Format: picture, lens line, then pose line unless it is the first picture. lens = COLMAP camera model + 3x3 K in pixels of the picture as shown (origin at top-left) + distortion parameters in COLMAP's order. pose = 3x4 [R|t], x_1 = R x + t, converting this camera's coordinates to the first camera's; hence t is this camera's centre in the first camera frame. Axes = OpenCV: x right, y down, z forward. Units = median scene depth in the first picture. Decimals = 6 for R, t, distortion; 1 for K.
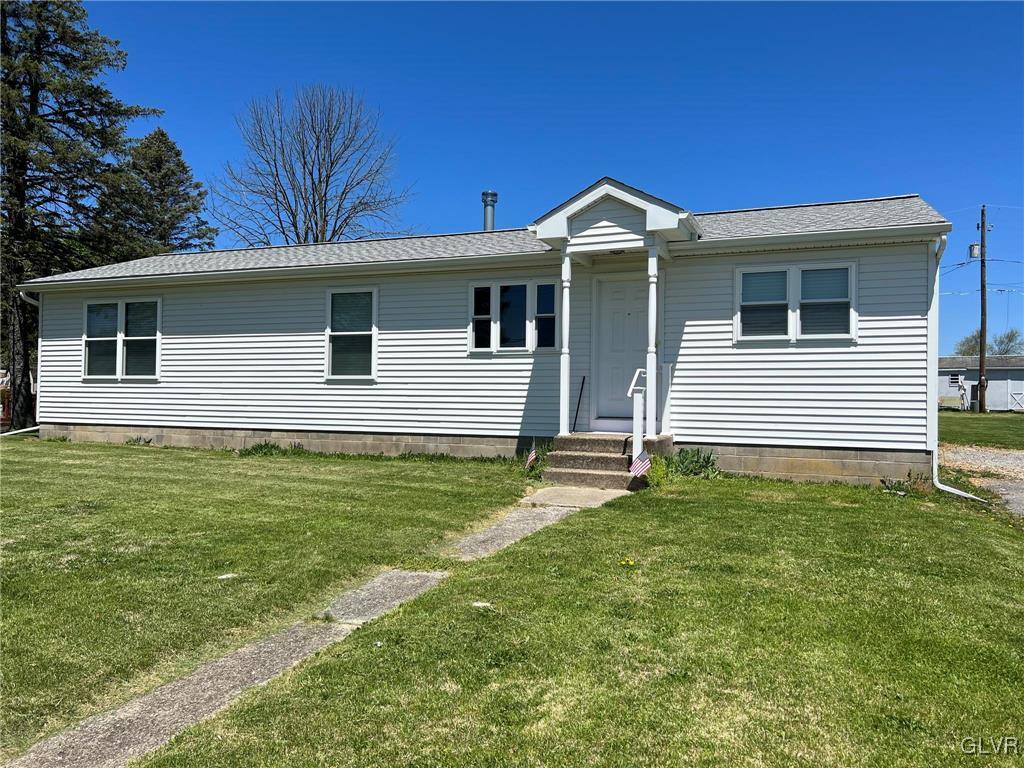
lens RADIAL K [[765.0, 0, 516.6], [0, 765.0, 388.5], [0, 0, 1]] dist [0.052688, -0.058804]
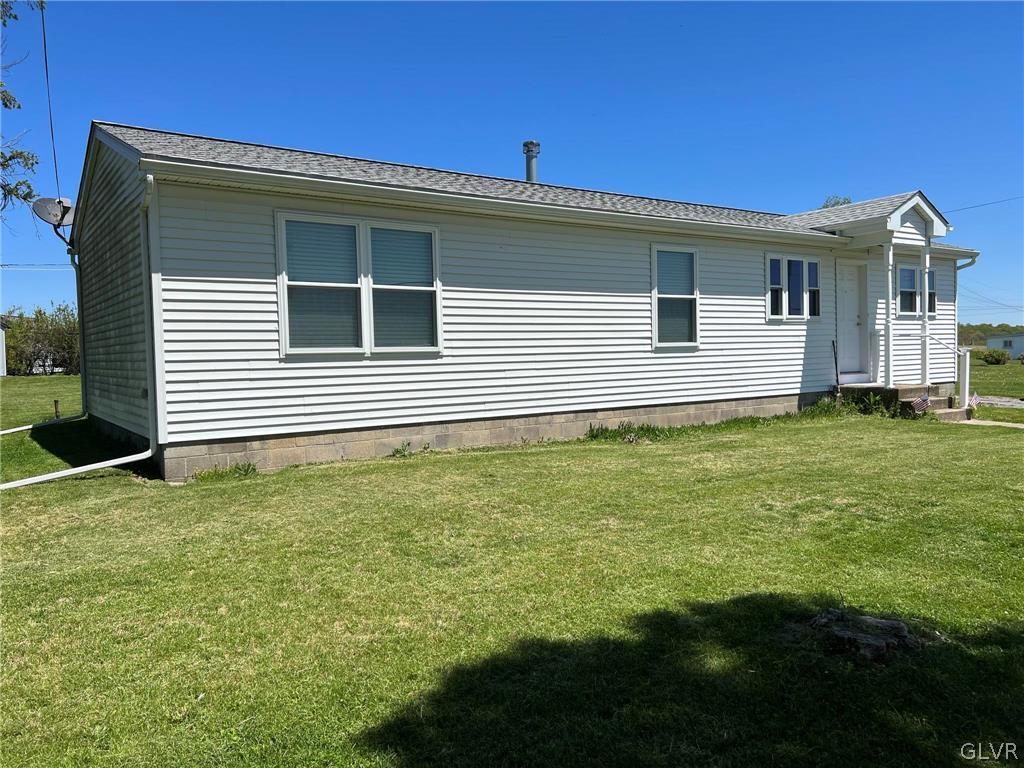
lens RADIAL K [[765.0, 0, 509.1], [0, 765.0, 379.6], [0, 0, 1]] dist [0.052688, -0.058804]
pose [[0.554693, -0.052502, 0.830397, -1.091450], [0.018737, 0.998542, 0.050617, -0.022695], [-0.831844, -0.012518, 0.554868, 0.655454]]
